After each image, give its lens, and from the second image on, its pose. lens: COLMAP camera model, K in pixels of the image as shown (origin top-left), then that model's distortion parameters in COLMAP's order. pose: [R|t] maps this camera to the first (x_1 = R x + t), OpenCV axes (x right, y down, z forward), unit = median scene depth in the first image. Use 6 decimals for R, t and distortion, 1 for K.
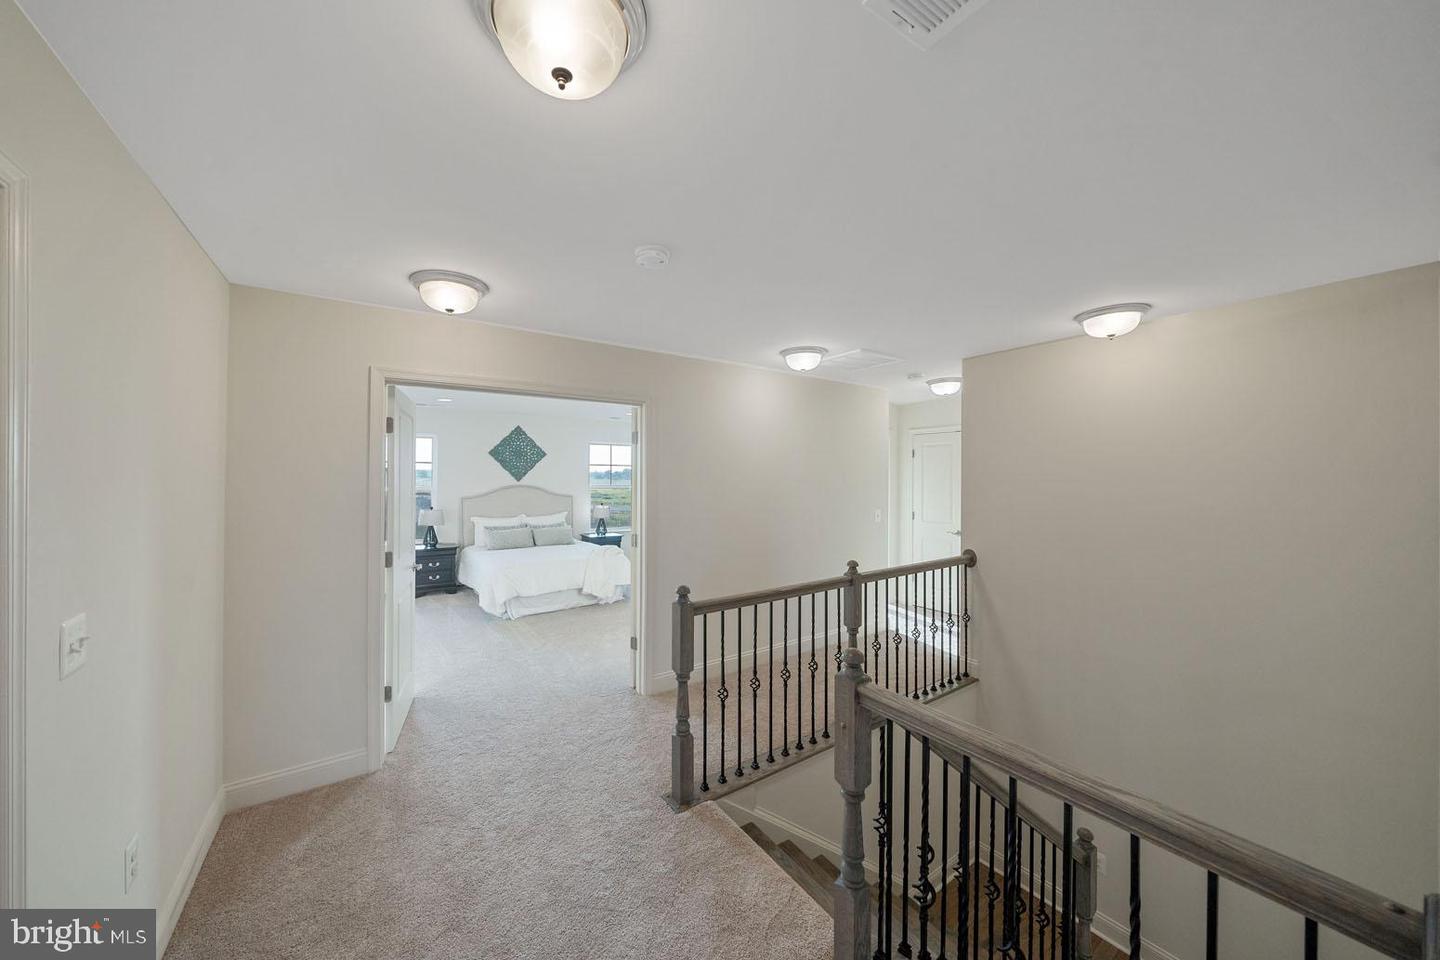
lens RADIAL K [[497.4, 0, 712.7], [0, 497.4, 478.9], [0, 0, 1]] dist [0.000577, 0.000012]
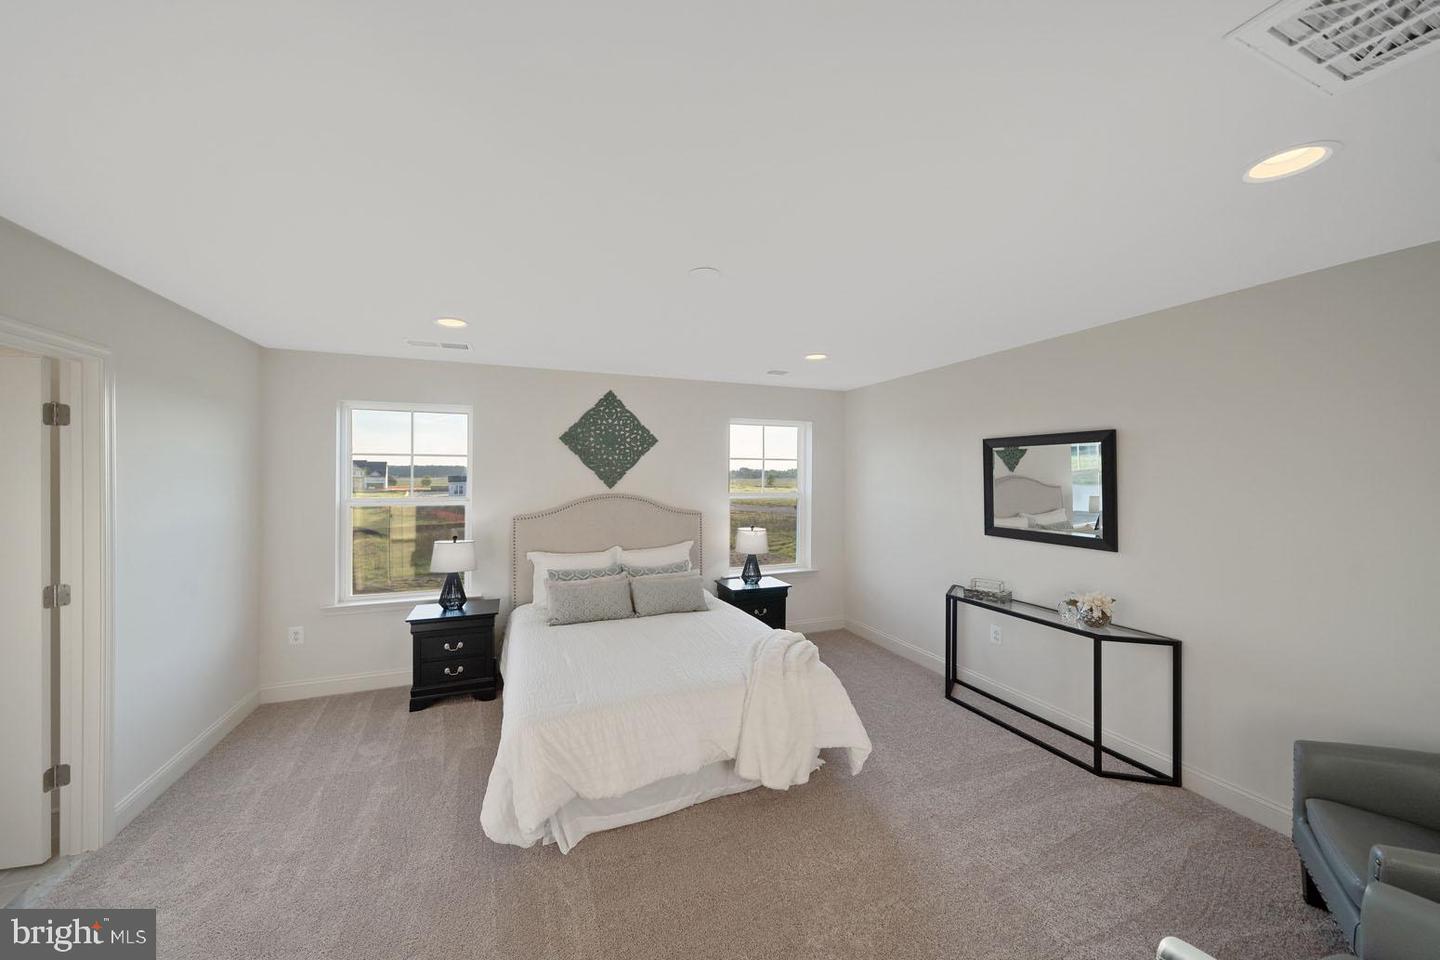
lens RADIAL K [[497.4, 0, 716.6], [0, 497.4, 474.6], [0, 0, 1]] dist [0.000577, 0.000012]
pose [[0.974681, -0.004953, -0.223546, -0.146794], [0.003703, 0.999975, -0.006010, -0.006449], [0.223570, 0.005030, 0.974675, 0.480103]]
